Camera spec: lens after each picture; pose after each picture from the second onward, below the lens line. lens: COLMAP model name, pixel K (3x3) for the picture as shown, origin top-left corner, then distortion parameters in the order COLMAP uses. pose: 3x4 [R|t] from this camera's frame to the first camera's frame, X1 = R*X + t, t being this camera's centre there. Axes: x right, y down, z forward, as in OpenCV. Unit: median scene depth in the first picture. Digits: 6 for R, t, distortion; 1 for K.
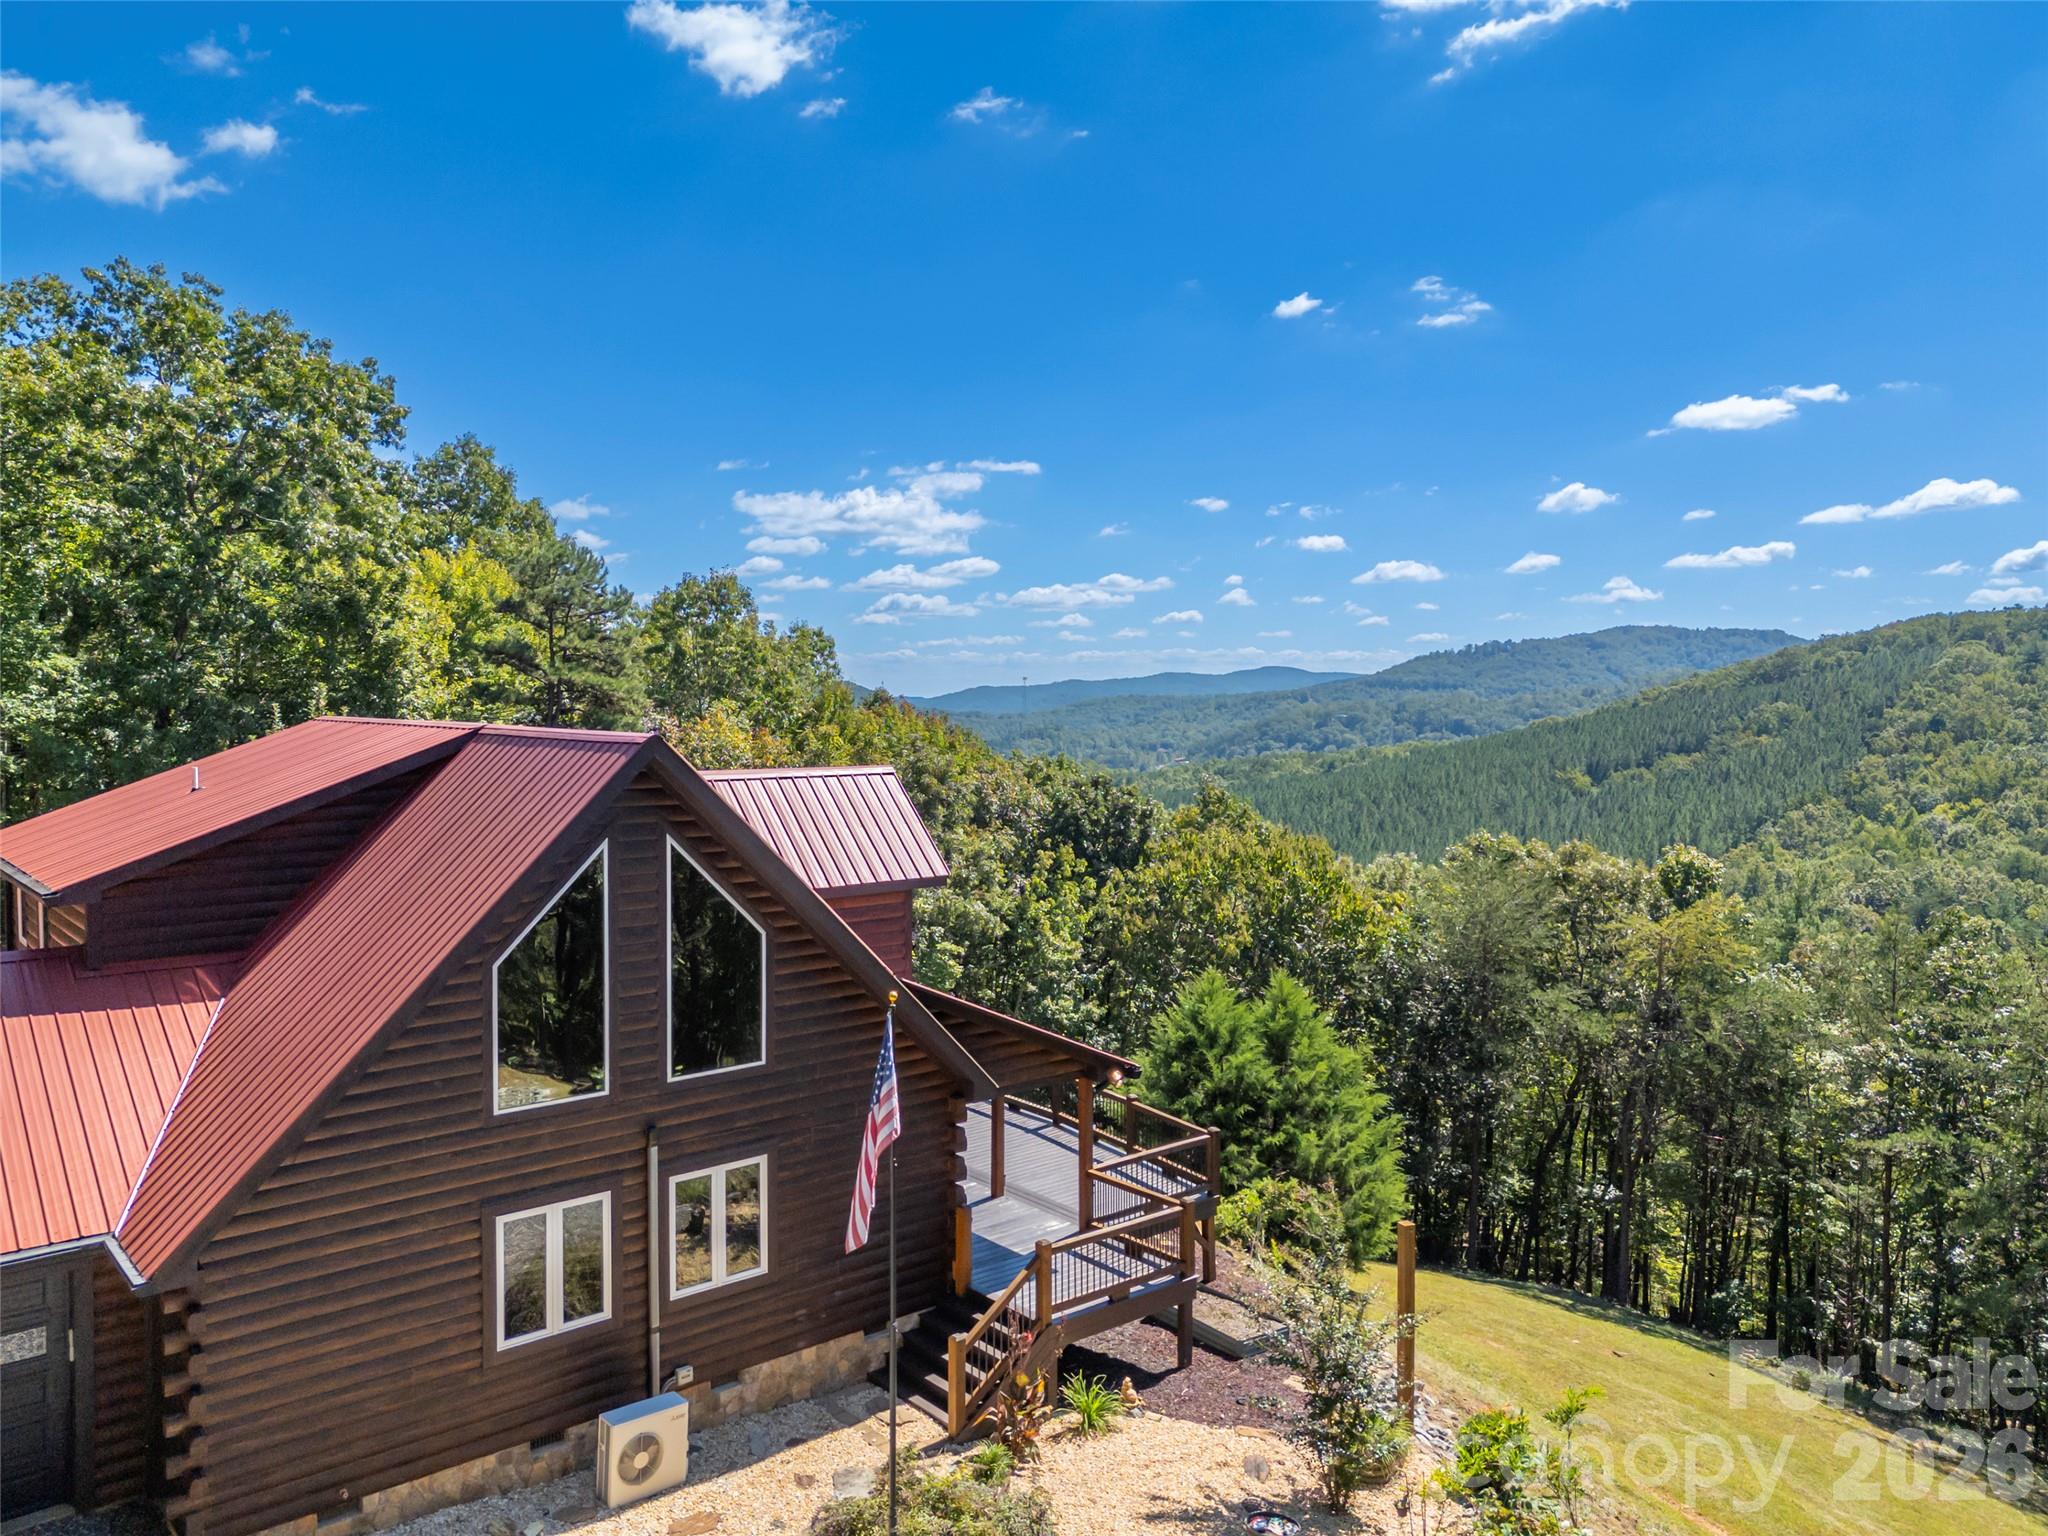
lens RADIAL K [[1486.8, 0, 1024.0], [0, 1486.8, 768.0], [0, 0, 1]] dist [0.091464, -0.062876]
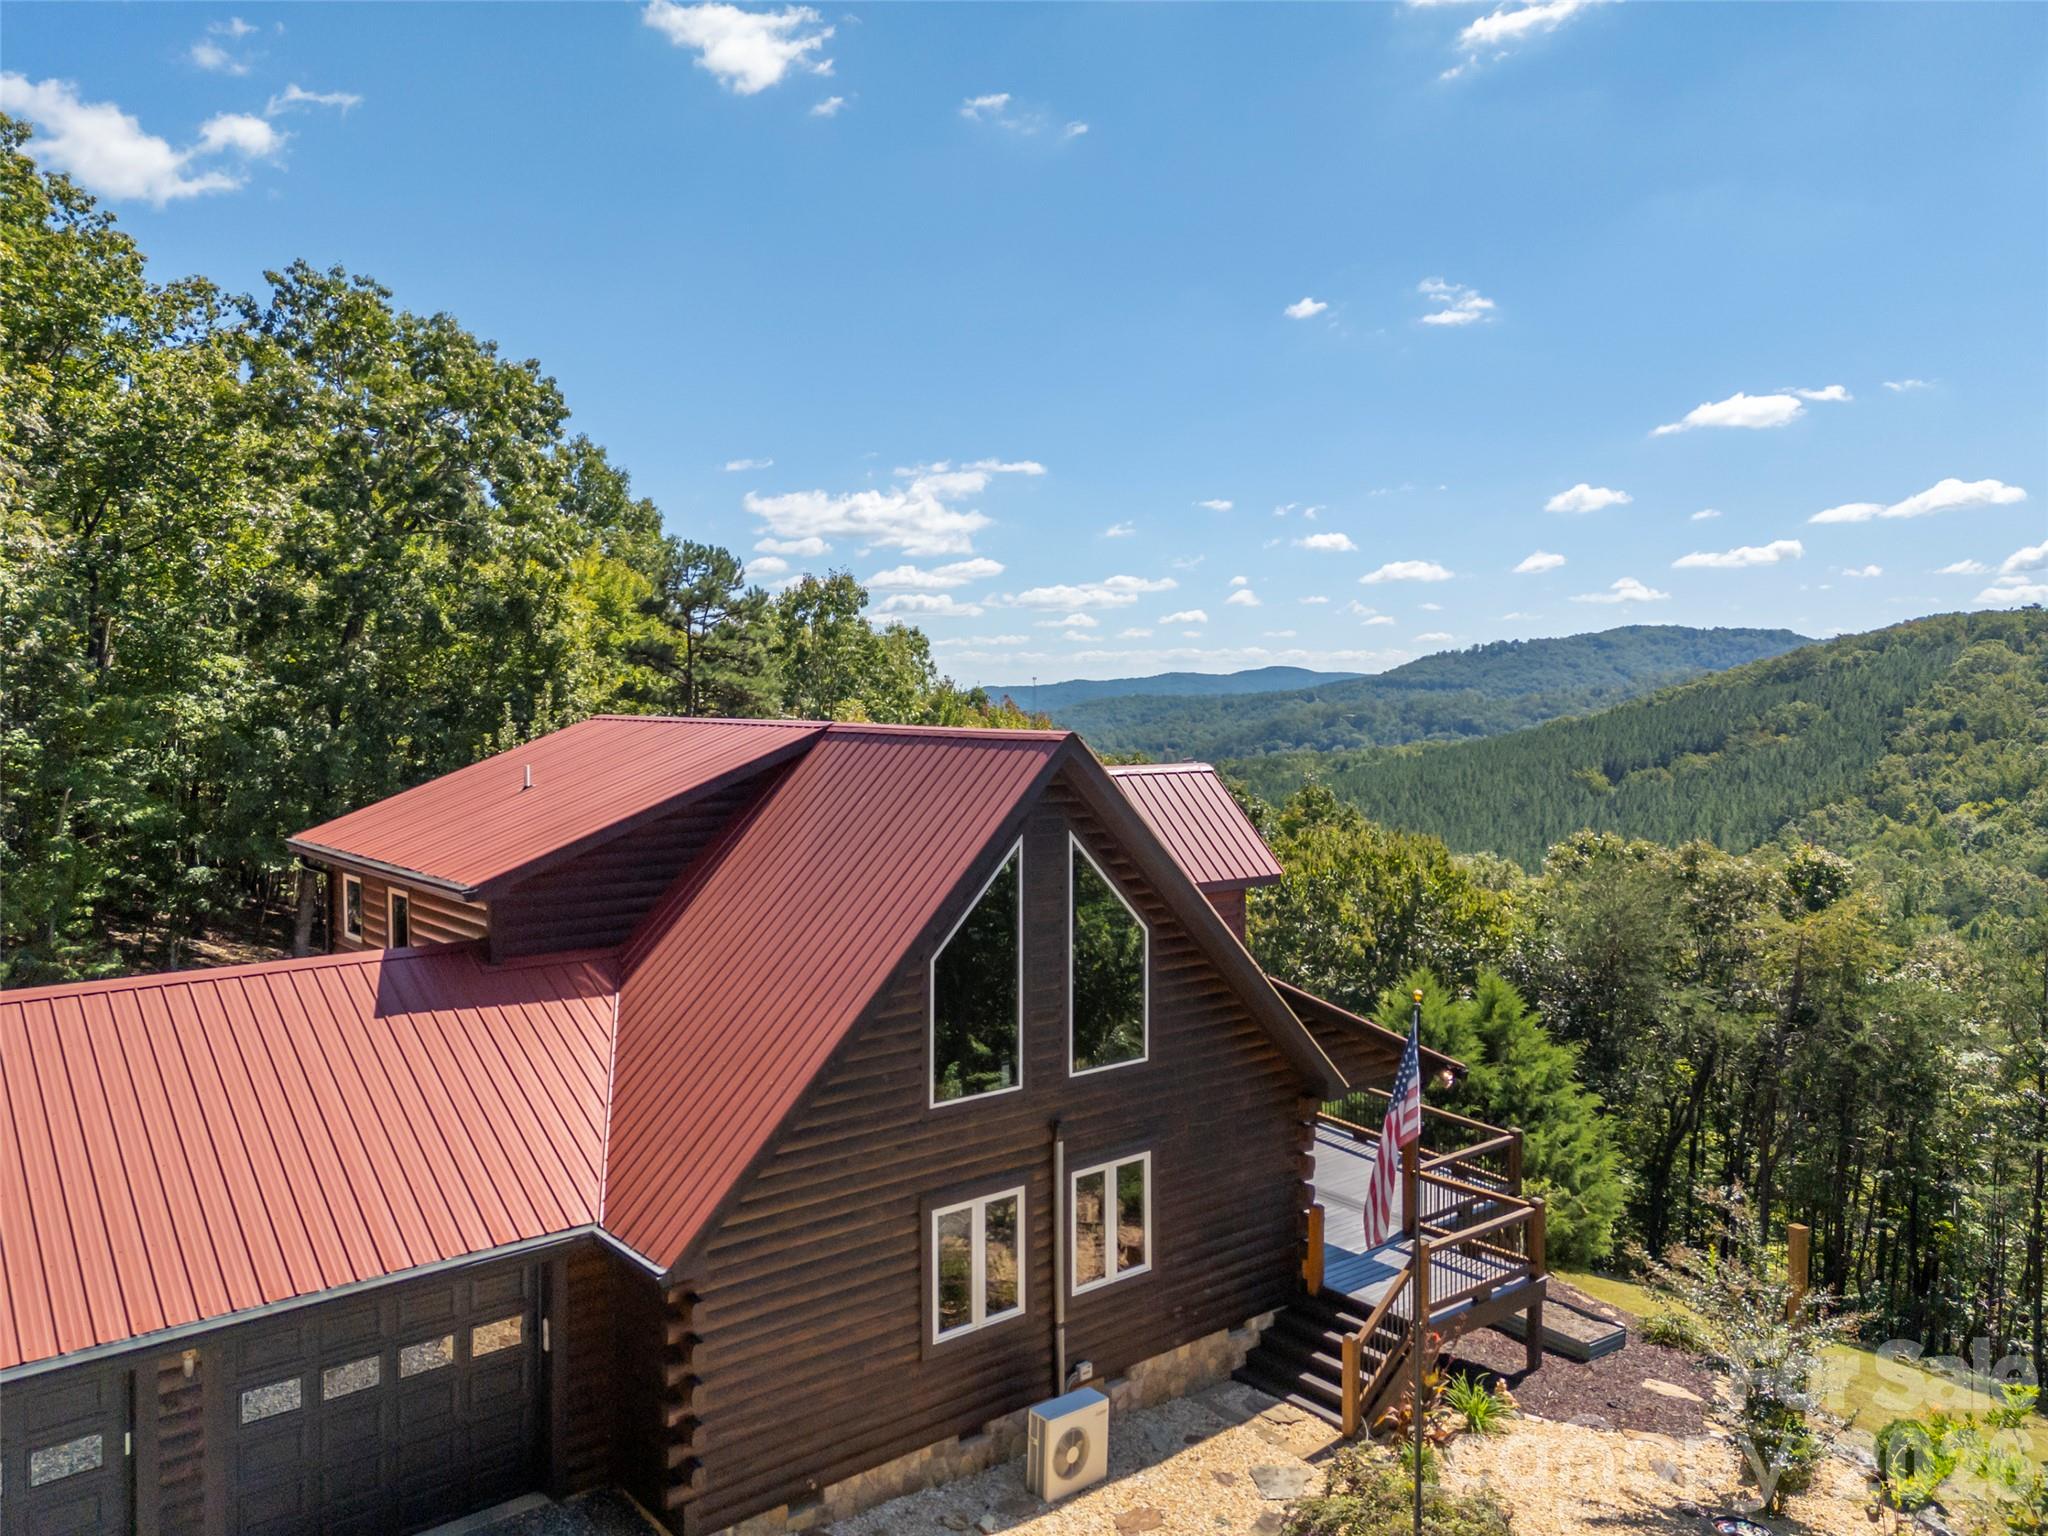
lens RADIAL K [[1486.8, 0, 1024.0], [0, 1486.8, 768.0], [0, 0, 1]] dist [0.091464, -0.062876]
pose [[0.999996, -0.000663, -0.002576, -0.088709], [0.000663, 1.000000, -0.000081, 0.000661], [0.002576, 0.000079, 0.999997, 0.000189]]
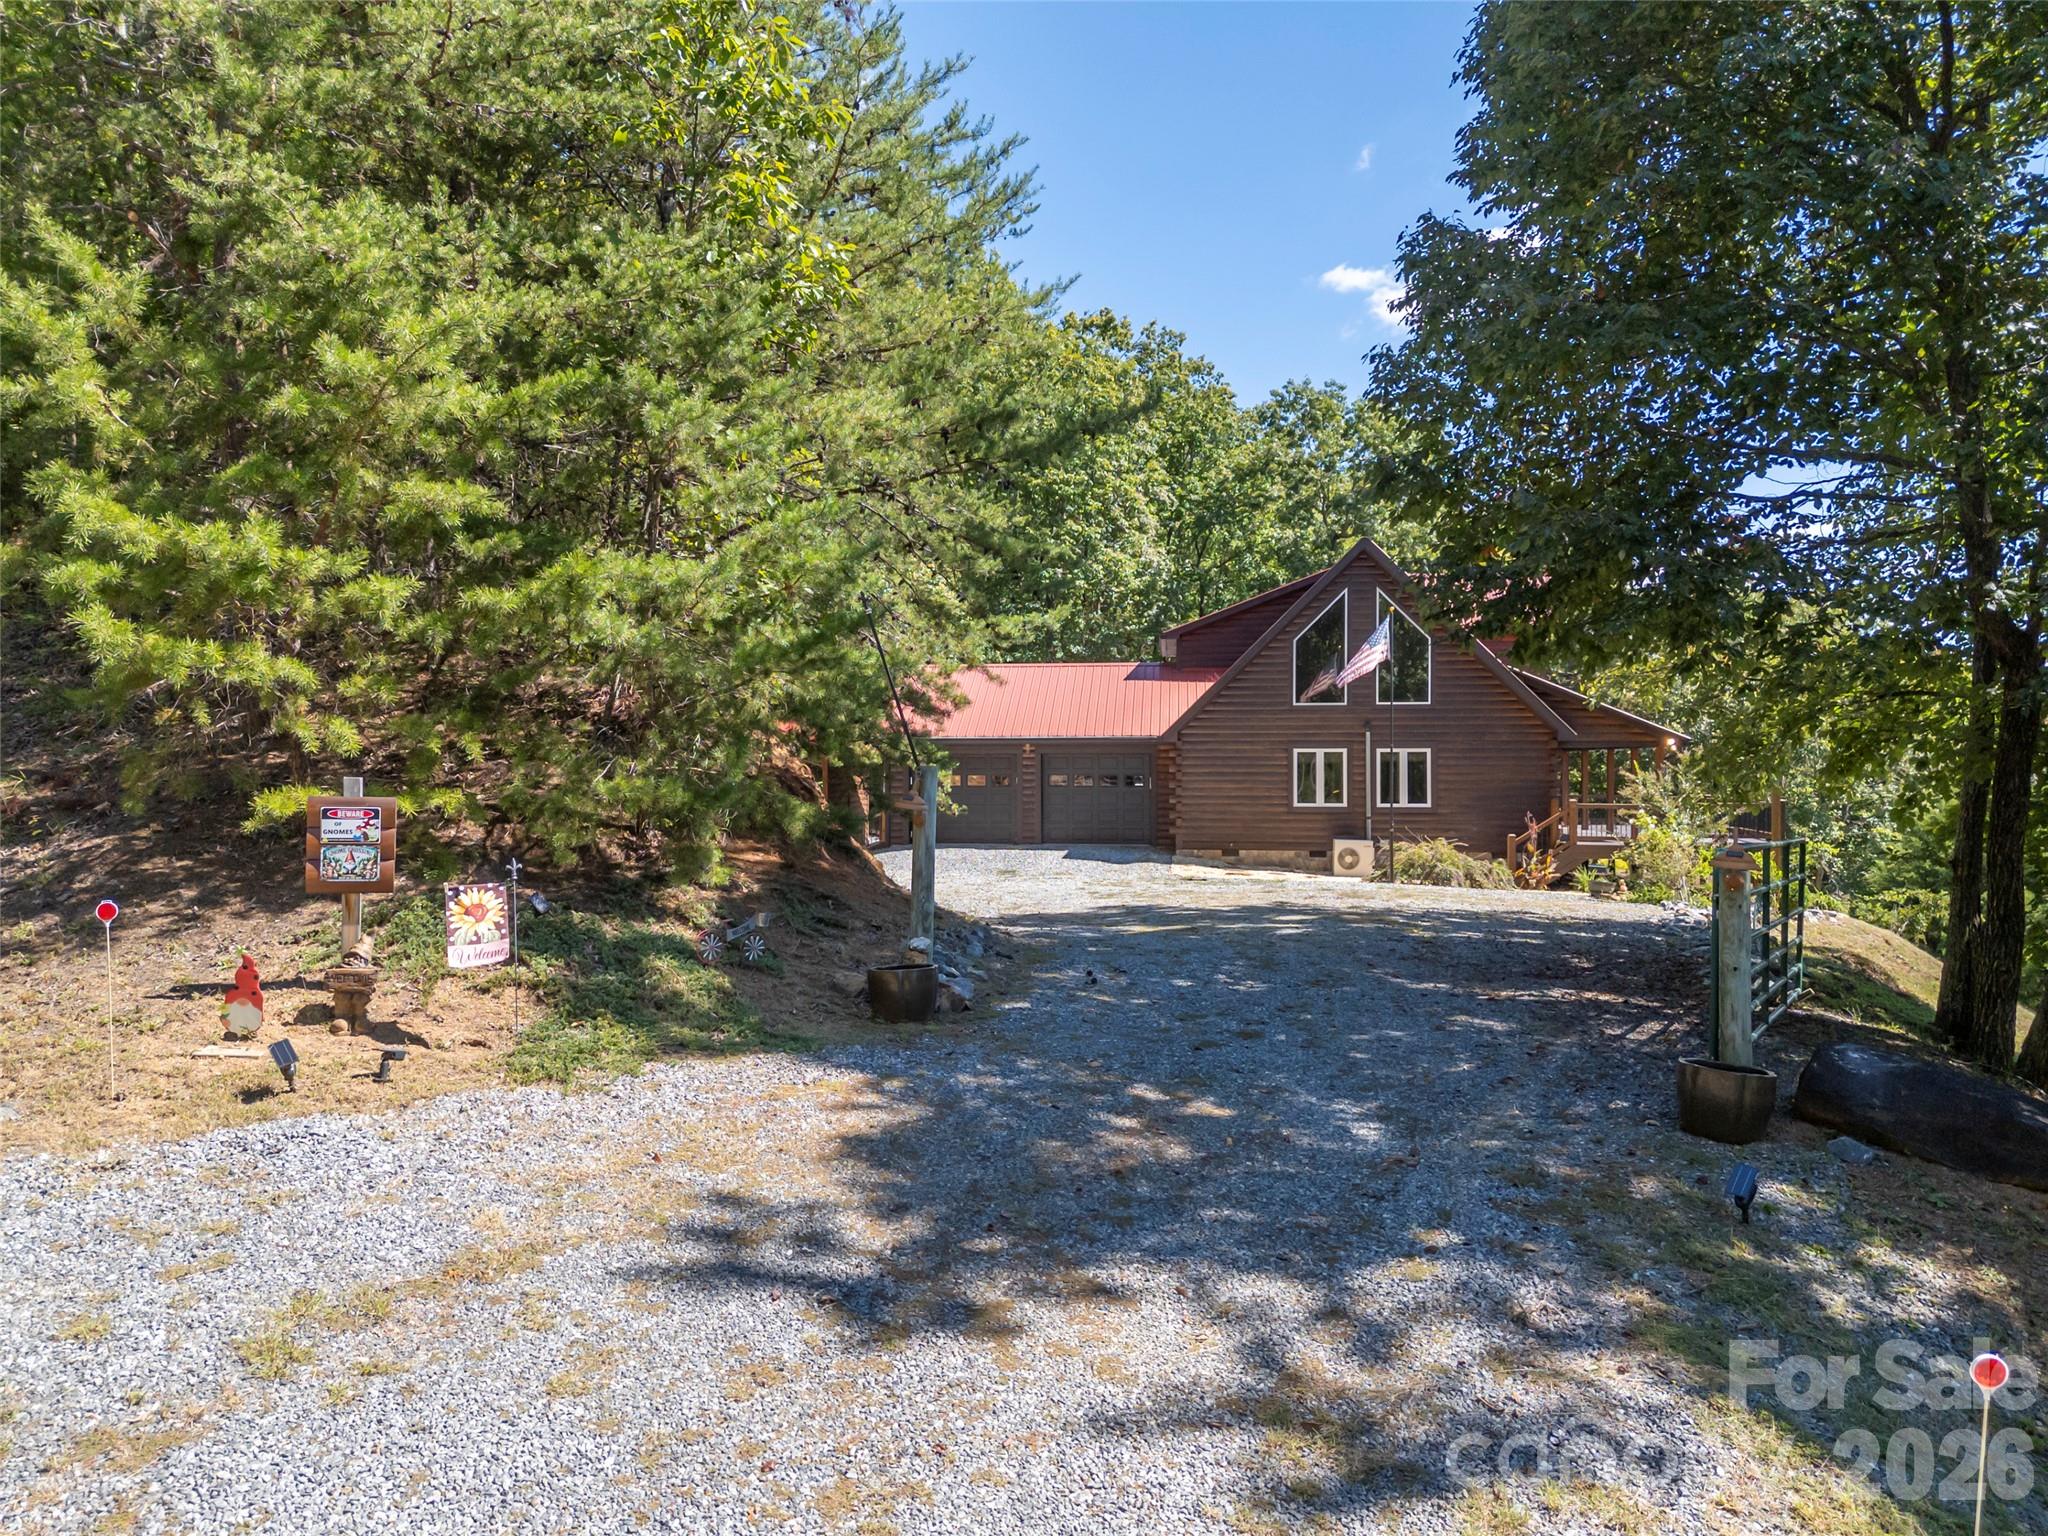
lens RADIAL K [[1486.8, 0, 1024.0], [0, 1486.8, 768.0], [0, 0, 1]] dist [0.091464, -0.062876]
pose [[0.708434, -0.000962, -0.705776, 0.303797], [-0.033248, 0.998843, -0.034735, 0.130644], [0.704993, 0.048073, 0.707583, -0.285214]]
